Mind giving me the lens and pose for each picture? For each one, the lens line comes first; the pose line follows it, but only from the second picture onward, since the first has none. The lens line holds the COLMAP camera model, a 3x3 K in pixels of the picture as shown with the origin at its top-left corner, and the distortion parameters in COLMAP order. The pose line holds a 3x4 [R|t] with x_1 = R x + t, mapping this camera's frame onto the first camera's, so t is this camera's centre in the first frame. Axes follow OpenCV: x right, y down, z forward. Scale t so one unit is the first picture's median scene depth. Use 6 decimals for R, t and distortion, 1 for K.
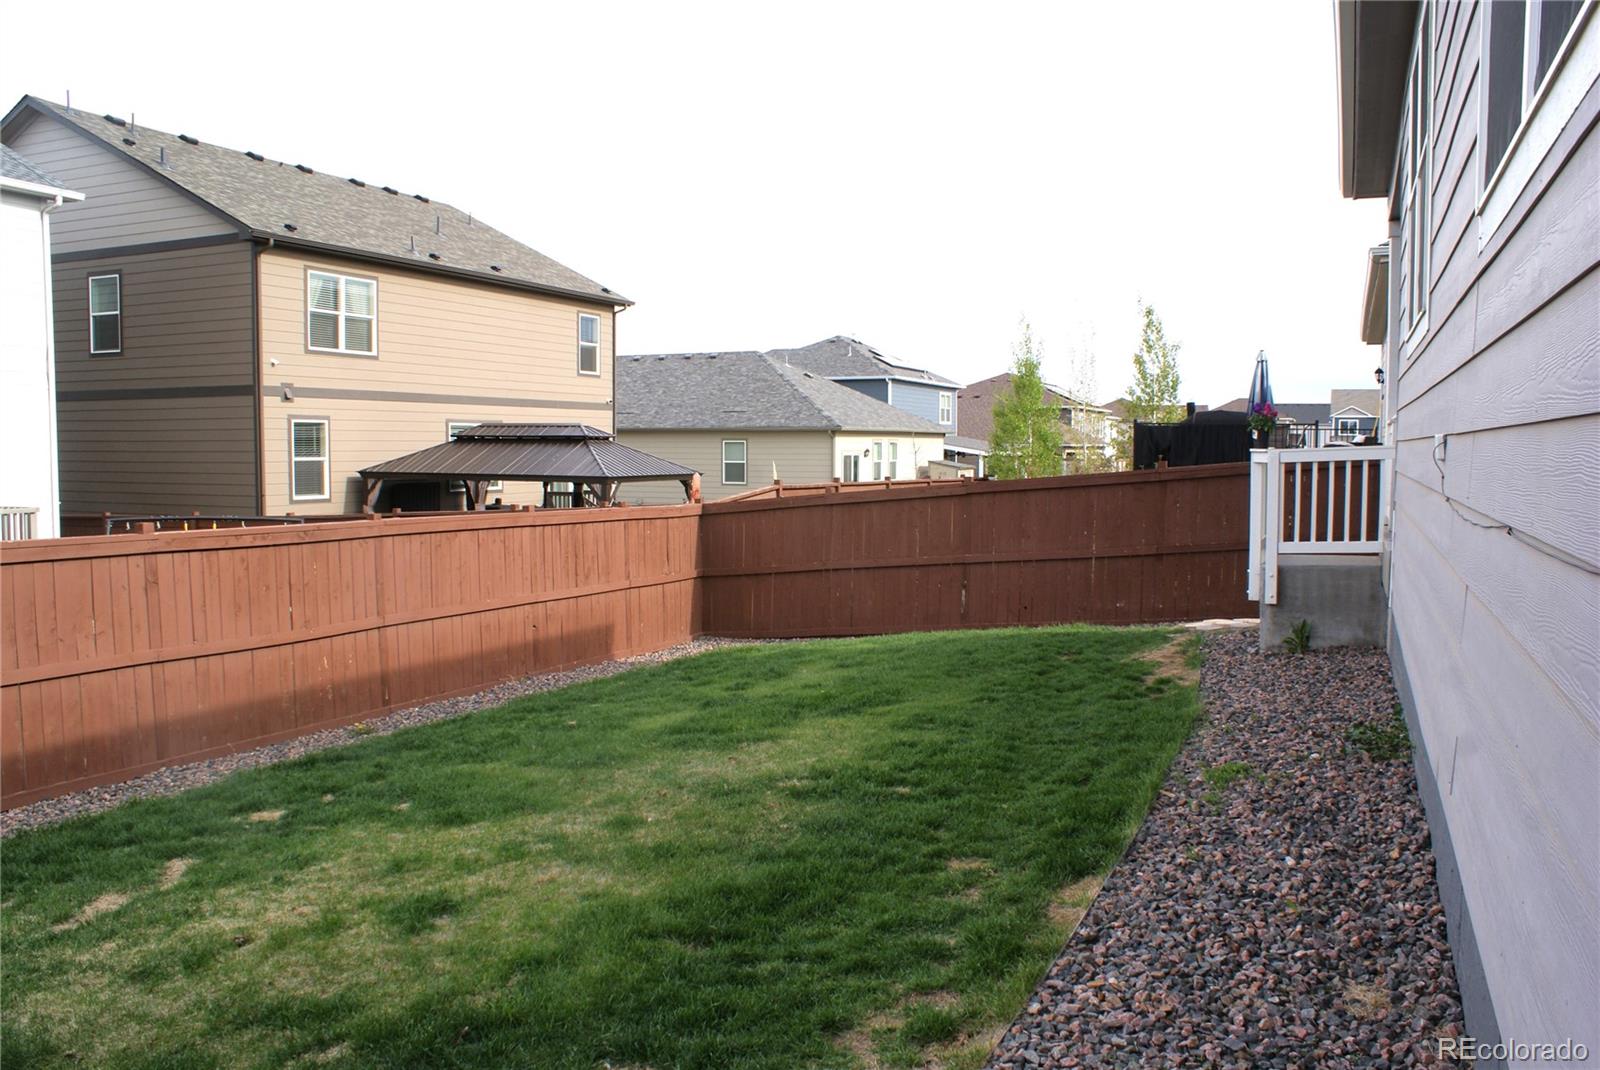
lens RADIAL K [[1238.2, 0, 800.6], [0, 1238.2, 534.5], [0, 0, 1]] dist [-0.103292, -0.000743]
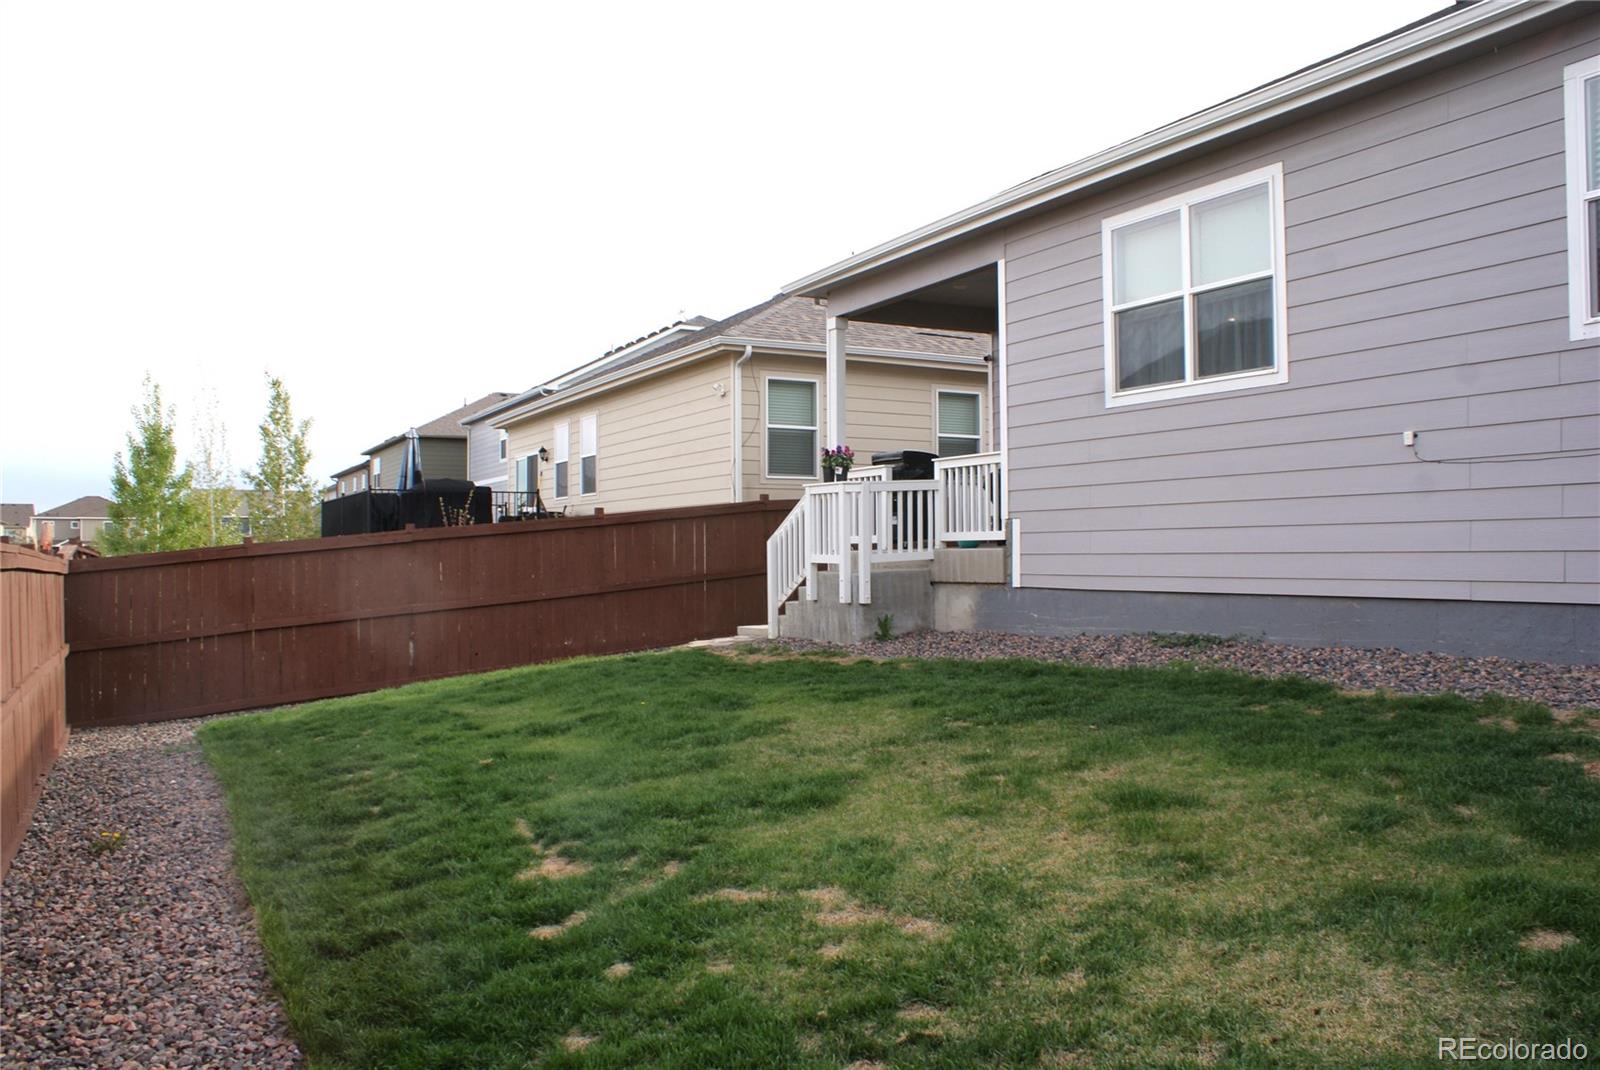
lens RADIAL K [[1238.2, 0, 807.9], [0, 1238.2, 535.7], [0, 0, 1]] dist [-0.103292, -0.000743]
pose [[0.596605, 0.004746, 0.802521, -0.471864], [0.065550, 0.996353, -0.054622, 0.037370], [-0.799854, 0.085193, 0.594118, 0.204121]]
